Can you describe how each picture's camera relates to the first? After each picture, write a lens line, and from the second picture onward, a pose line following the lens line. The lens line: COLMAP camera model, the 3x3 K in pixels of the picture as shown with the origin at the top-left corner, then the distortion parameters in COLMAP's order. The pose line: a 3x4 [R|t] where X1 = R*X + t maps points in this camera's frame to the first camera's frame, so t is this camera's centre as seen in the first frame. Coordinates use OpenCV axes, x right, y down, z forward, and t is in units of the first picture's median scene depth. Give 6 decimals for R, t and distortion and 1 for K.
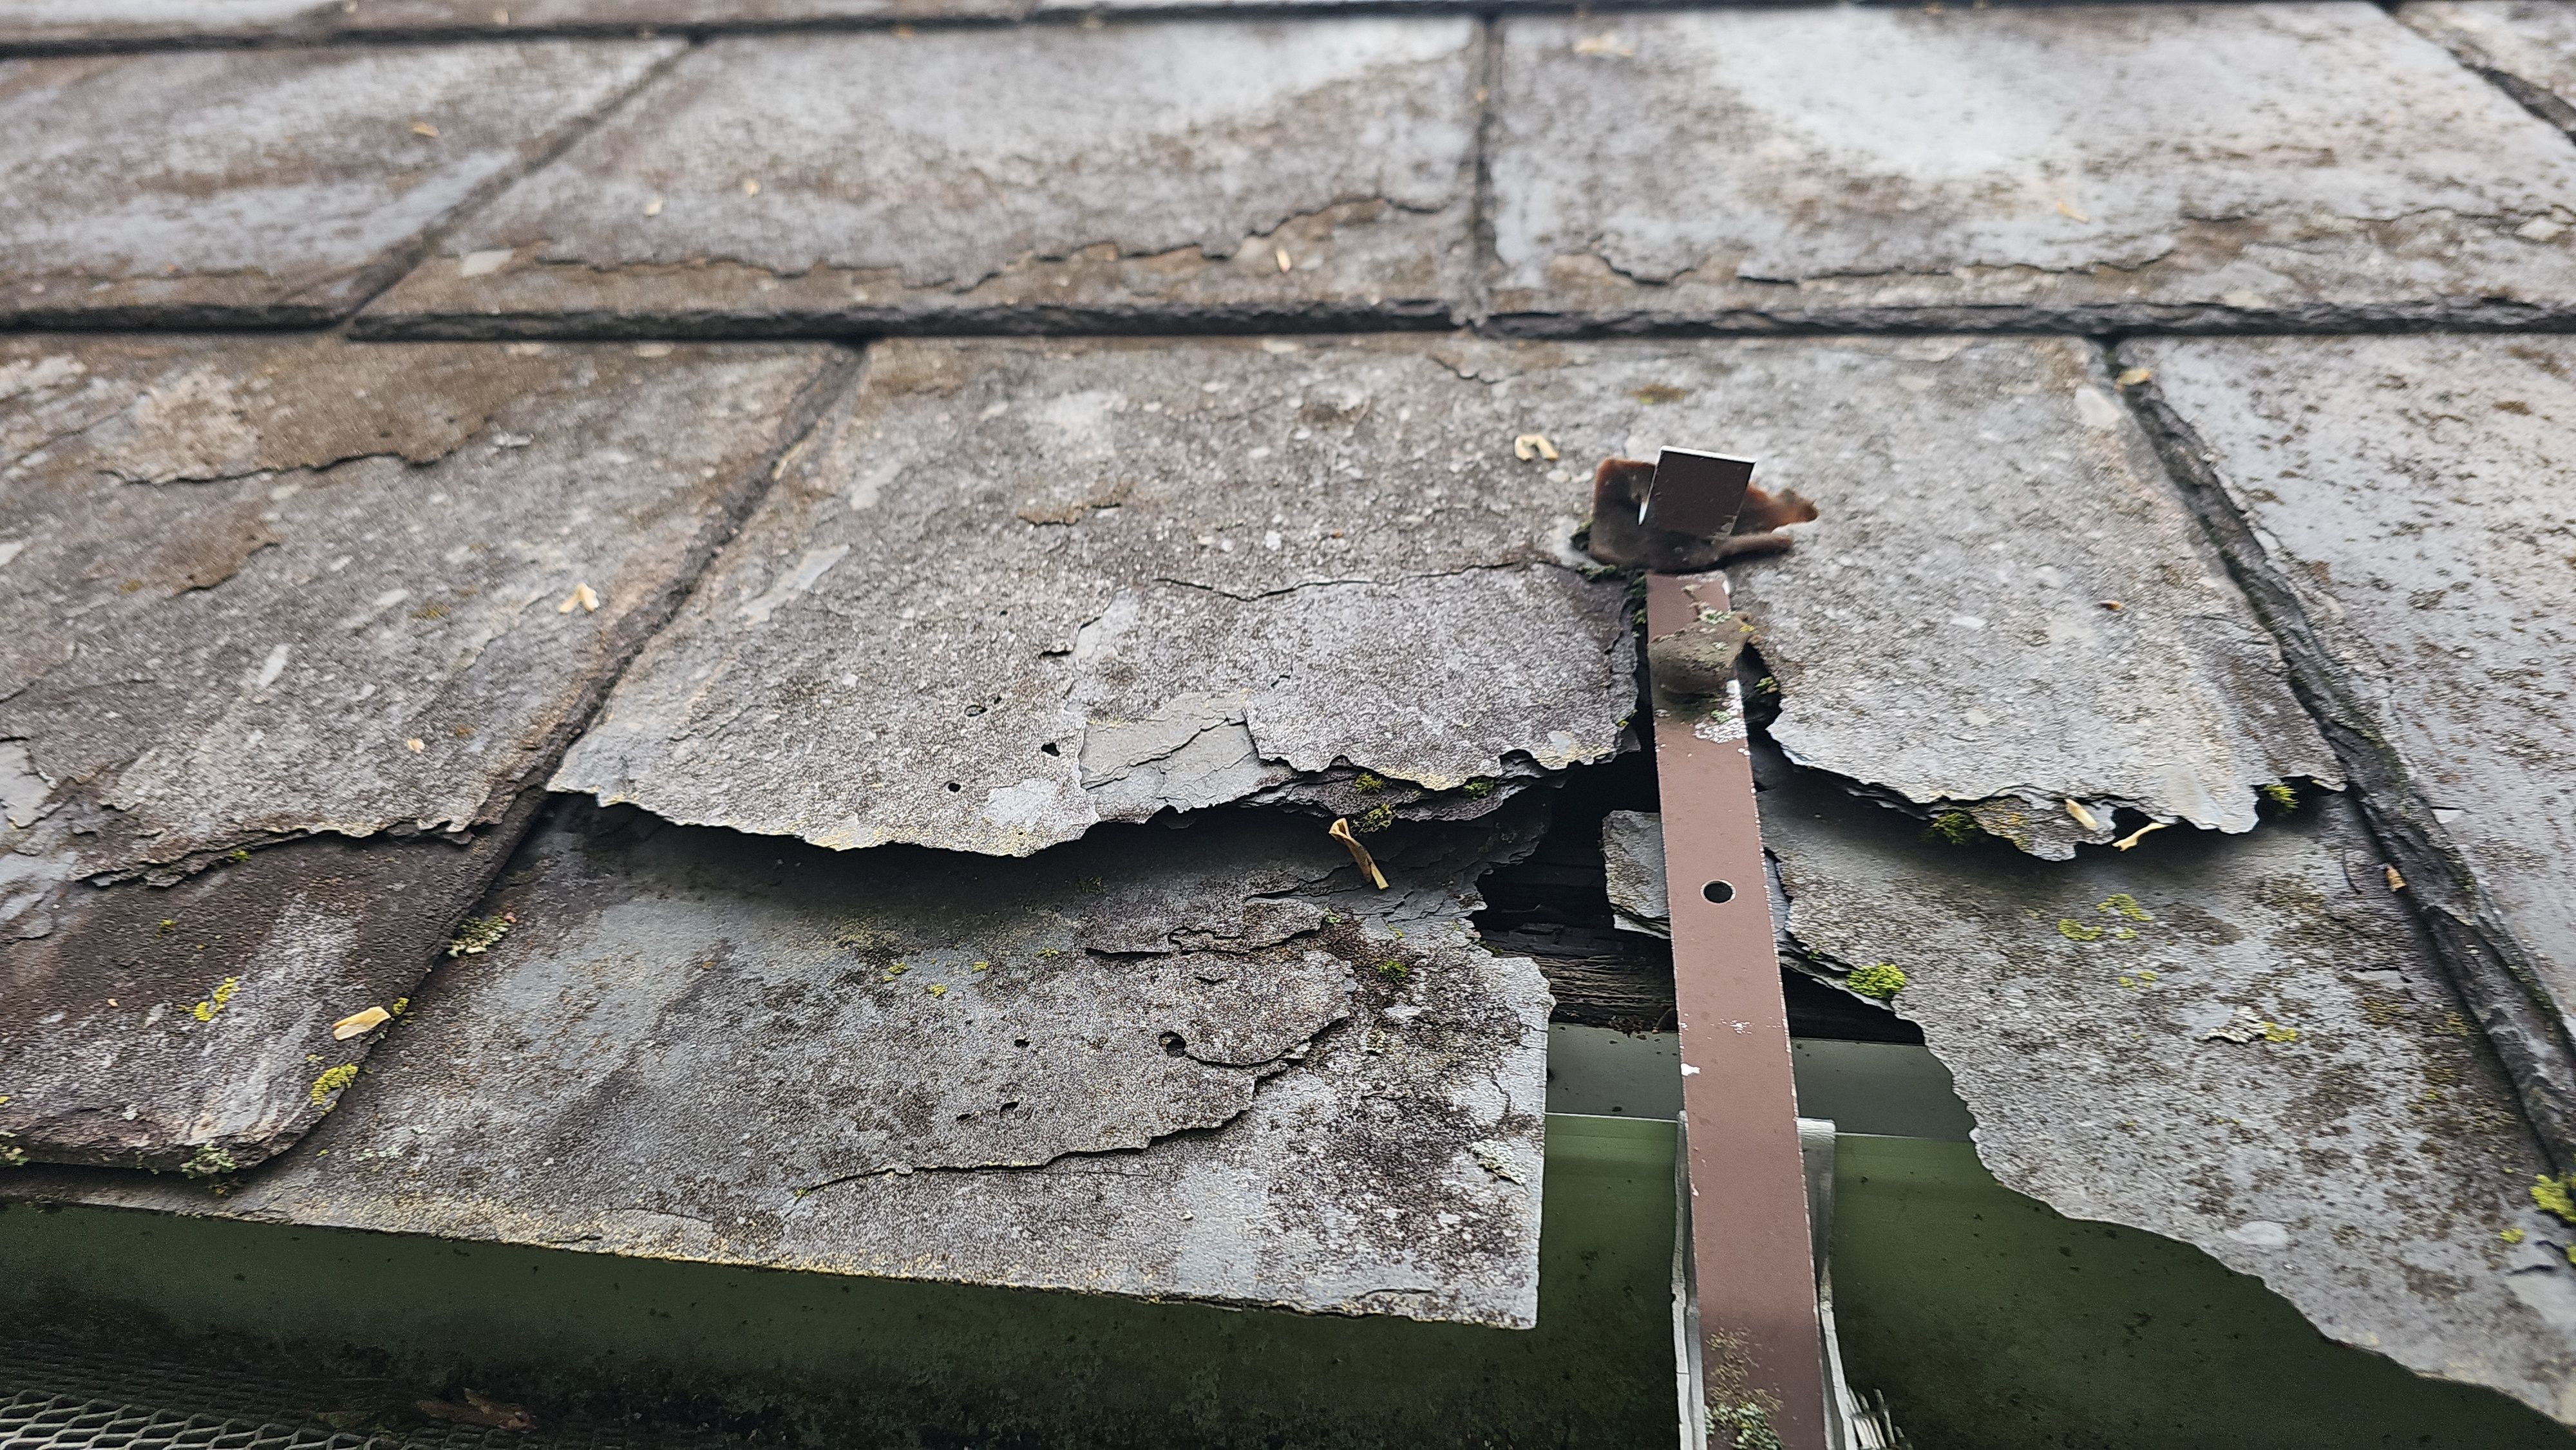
lens RADIAL K [[1748.4, 0, 1288.0], [0, 1748.4, 725.0], [0, 0, 1]] dist [0.025070, -0.042677]
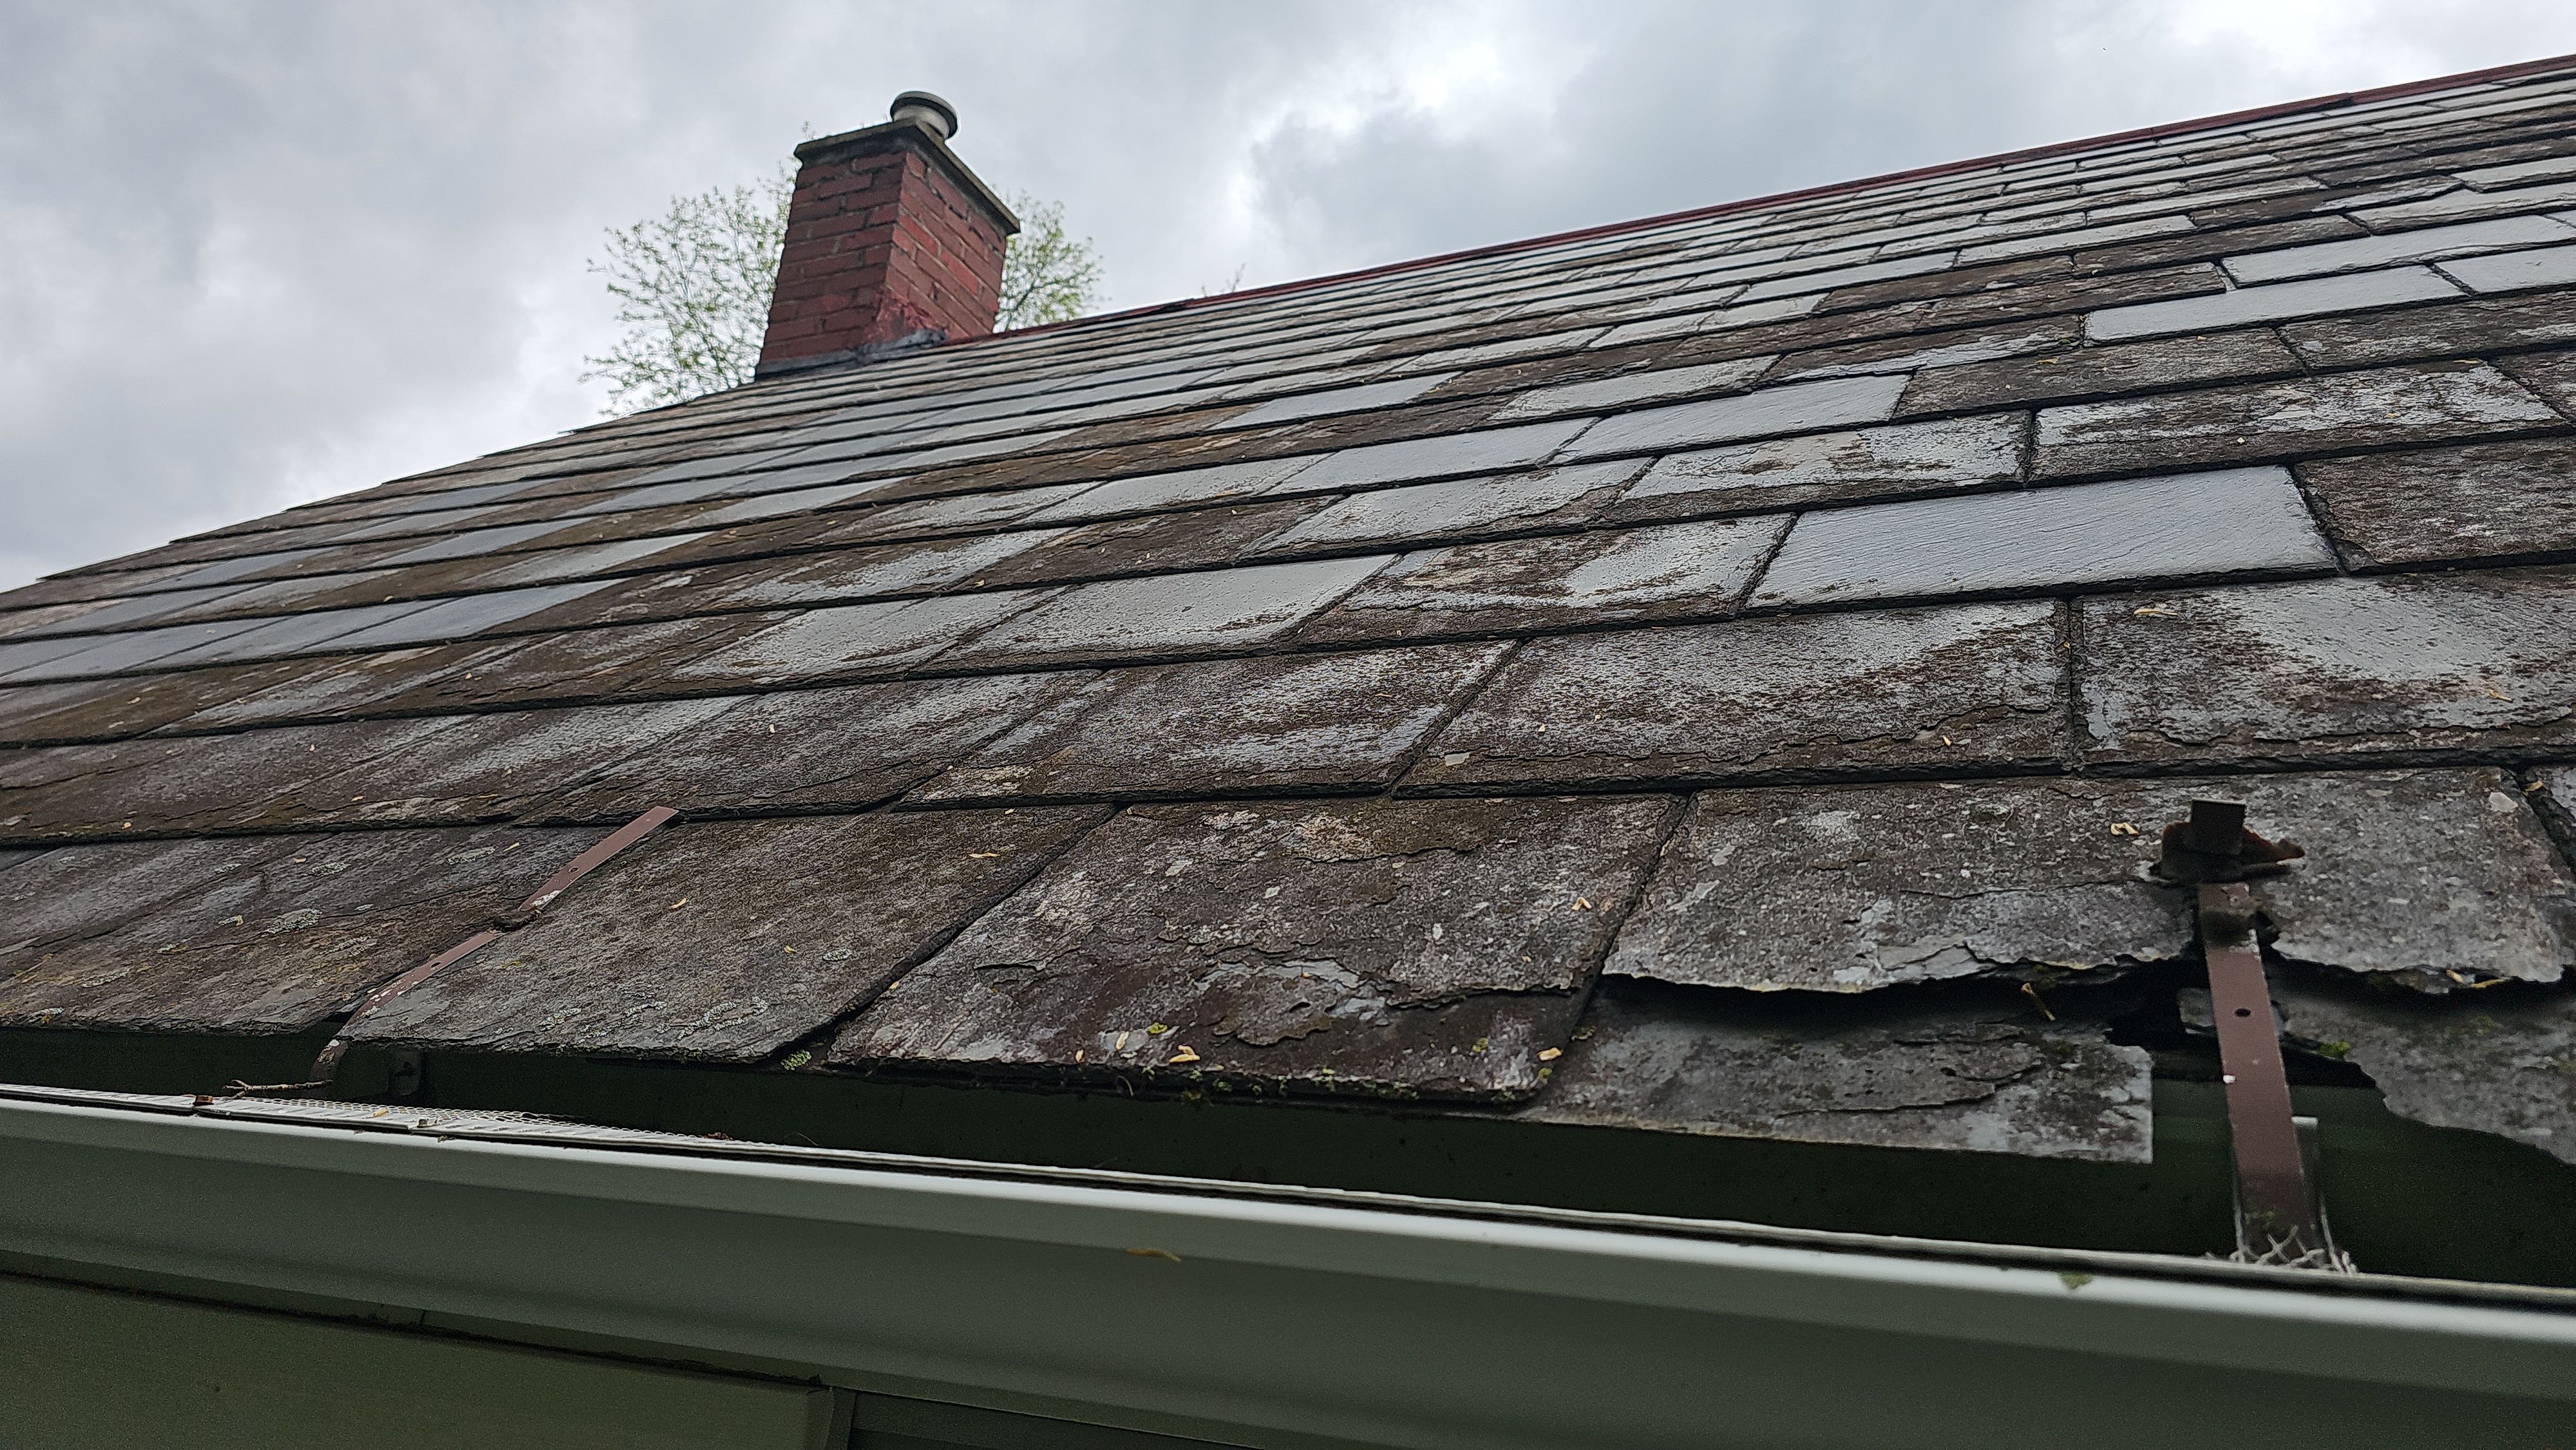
lens RADIAL K [[1748.4, 0, 1288.0], [0, 1748.4, 725.0], [0, 0, 1]] dist [0.025070, -0.042677]
pose [[0.953018, -0.033466, -0.301059, -0.127200], [-0.064352, 0.948823, -0.309184, 0.357126], [0.295999, 0.314032, 0.902091, -0.893197]]
